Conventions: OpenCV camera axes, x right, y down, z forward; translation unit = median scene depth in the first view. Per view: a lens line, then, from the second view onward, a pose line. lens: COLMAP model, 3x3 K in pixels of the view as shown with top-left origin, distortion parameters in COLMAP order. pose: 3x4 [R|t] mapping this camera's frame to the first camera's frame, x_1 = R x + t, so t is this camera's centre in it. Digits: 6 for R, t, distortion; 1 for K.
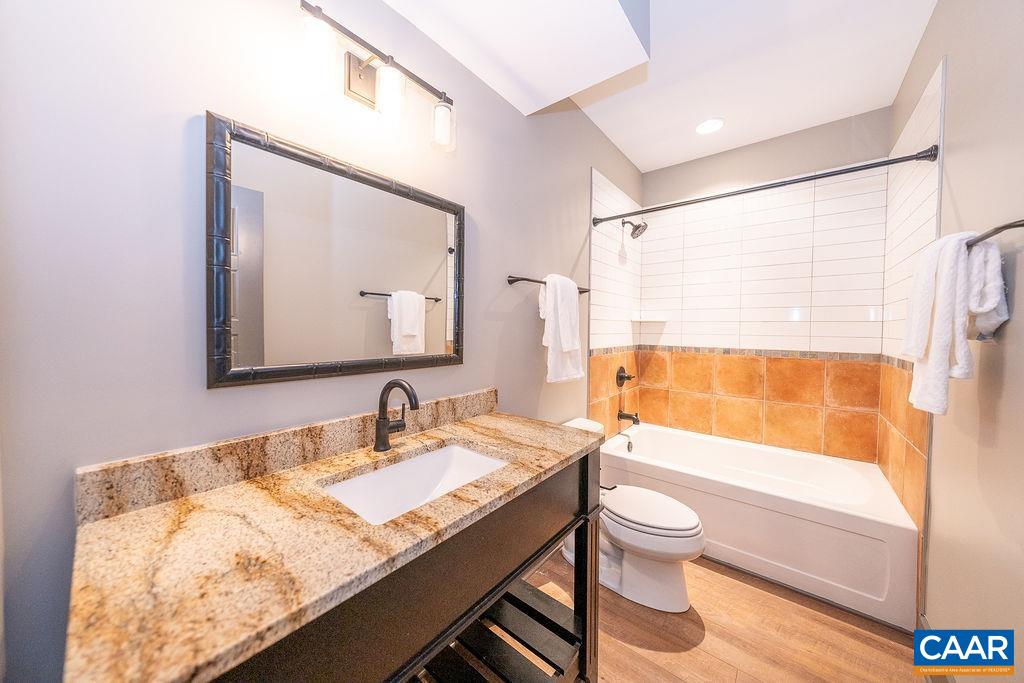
lens RADIAL K [[345.8, 0, 510.0], [0, 345.8, 337.4], [0, 0, 1]] dist [0.000476, 0.000013]
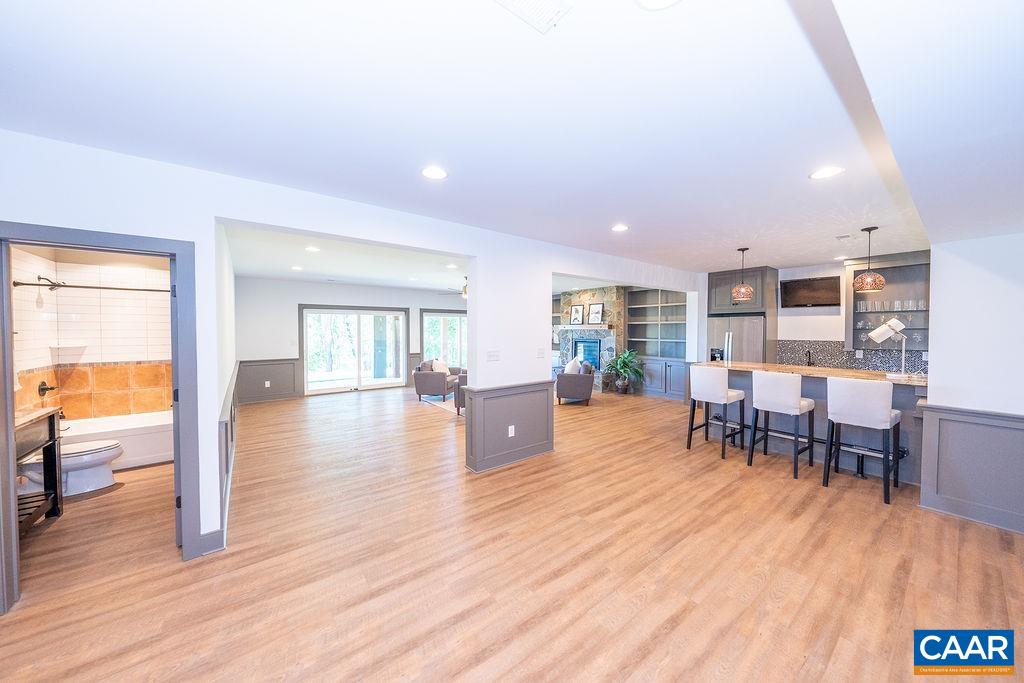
lens RADIAL K [[345.8, 0, 510.1], [0, 345.8, 338.1], [0, 0, 1]] dist [0.000476, 0.000013]
pose [[0.226877, -0.032012, 0.973397, -0.581557], [0.026287, 0.999297, 0.026737, -0.074580], [-0.973569, 0.019522, 0.227559, -1.108691]]
